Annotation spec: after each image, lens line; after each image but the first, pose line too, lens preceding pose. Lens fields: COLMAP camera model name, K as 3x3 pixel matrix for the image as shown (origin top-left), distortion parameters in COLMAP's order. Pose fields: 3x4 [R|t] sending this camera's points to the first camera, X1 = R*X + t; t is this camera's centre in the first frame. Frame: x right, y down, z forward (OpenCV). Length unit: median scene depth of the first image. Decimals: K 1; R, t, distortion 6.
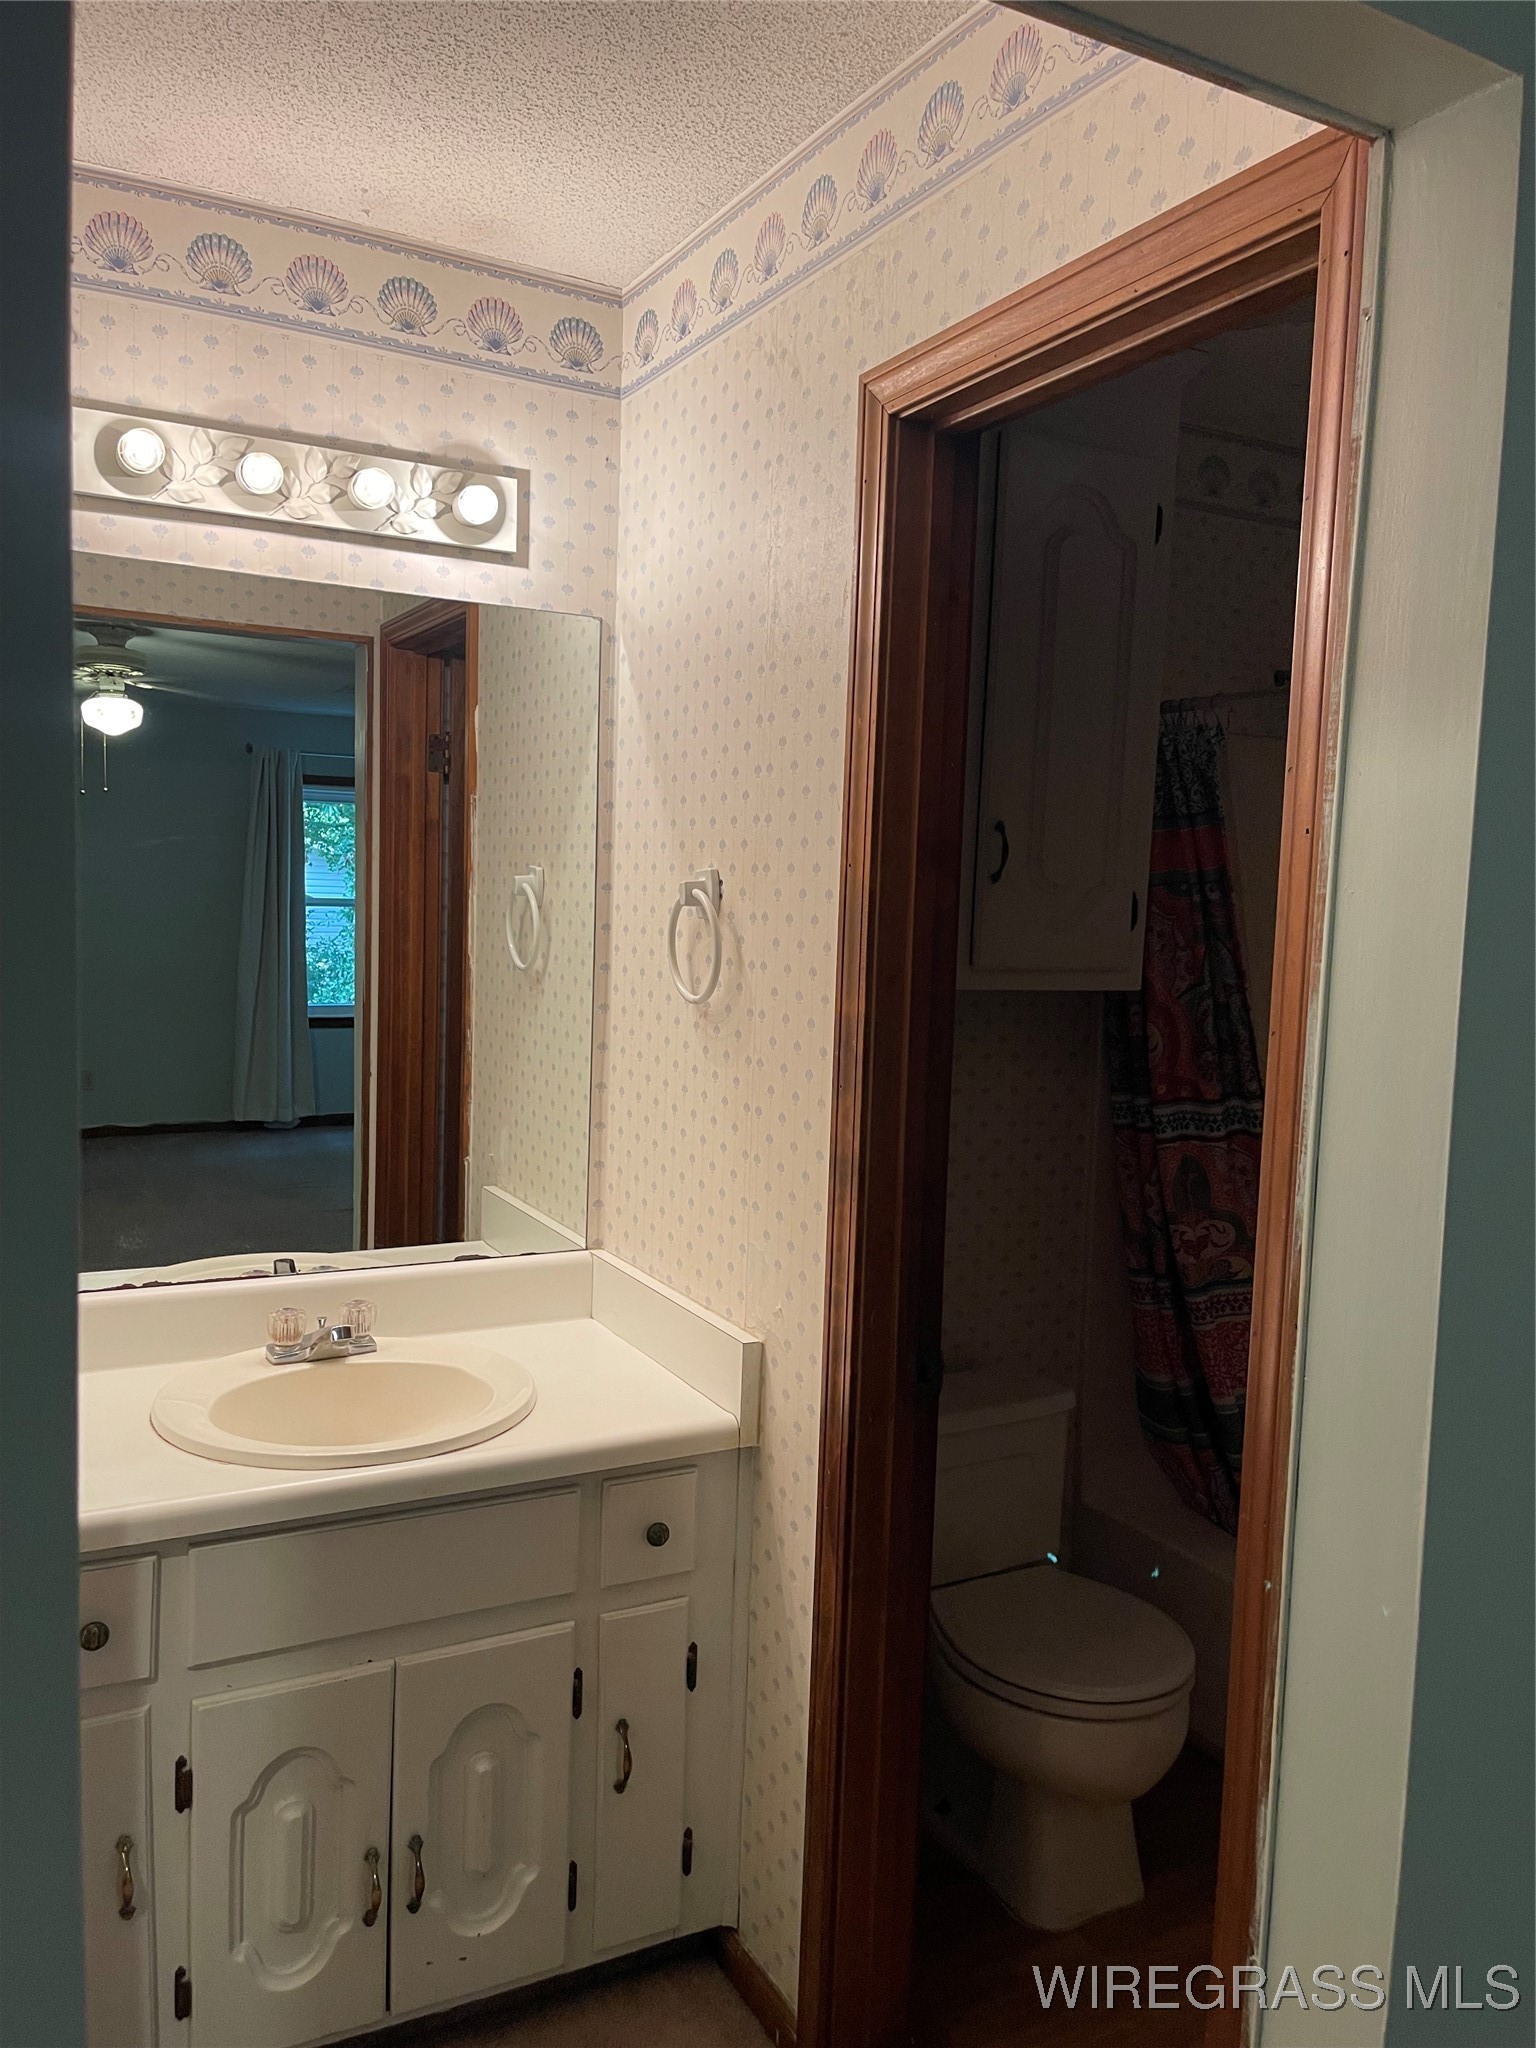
lens RADIAL K [[1539.6, 0, 772.4], [0, 1539.6, 1025.5], [0, 0, 1]] dist [0.039457, -0.074049]
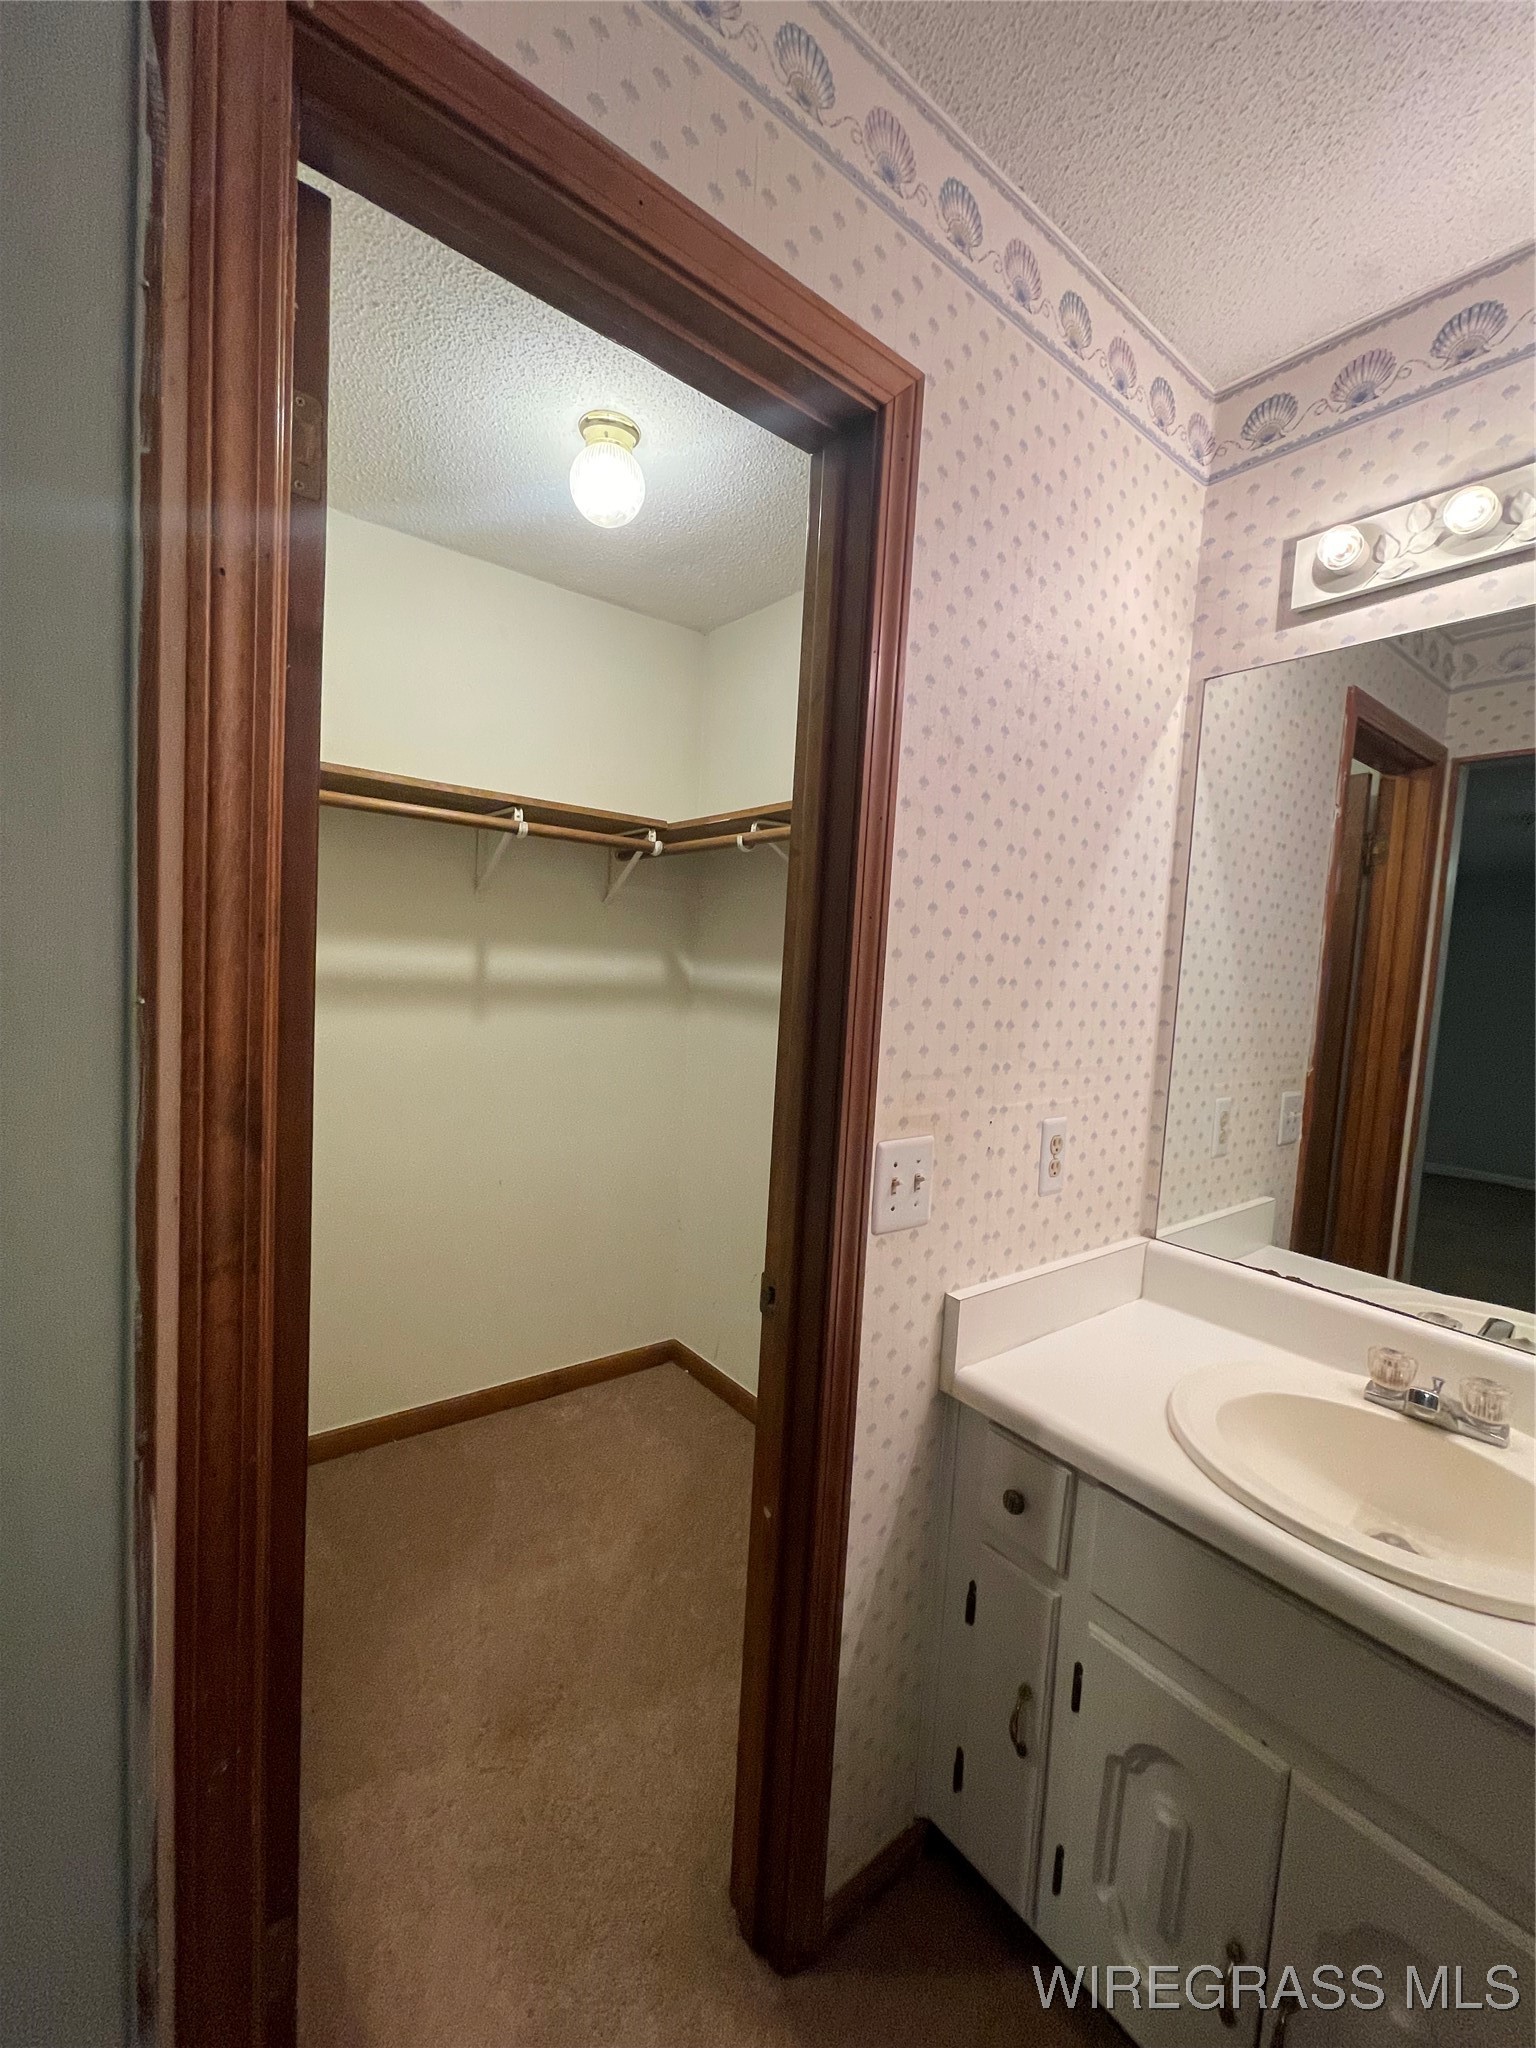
lens RADIAL K [[813.7, 0, 764.8], [0, 813.7, 1019.7], [0, 0, 1]] dist [-0.004296, -0.000657]
pose [[0.161096, 0.041685, -0.986058, 0.118826], [-0.138107, 0.990229, 0.019298, 0.020025], [0.977228, 0.133073, 0.165279, 0.491239]]
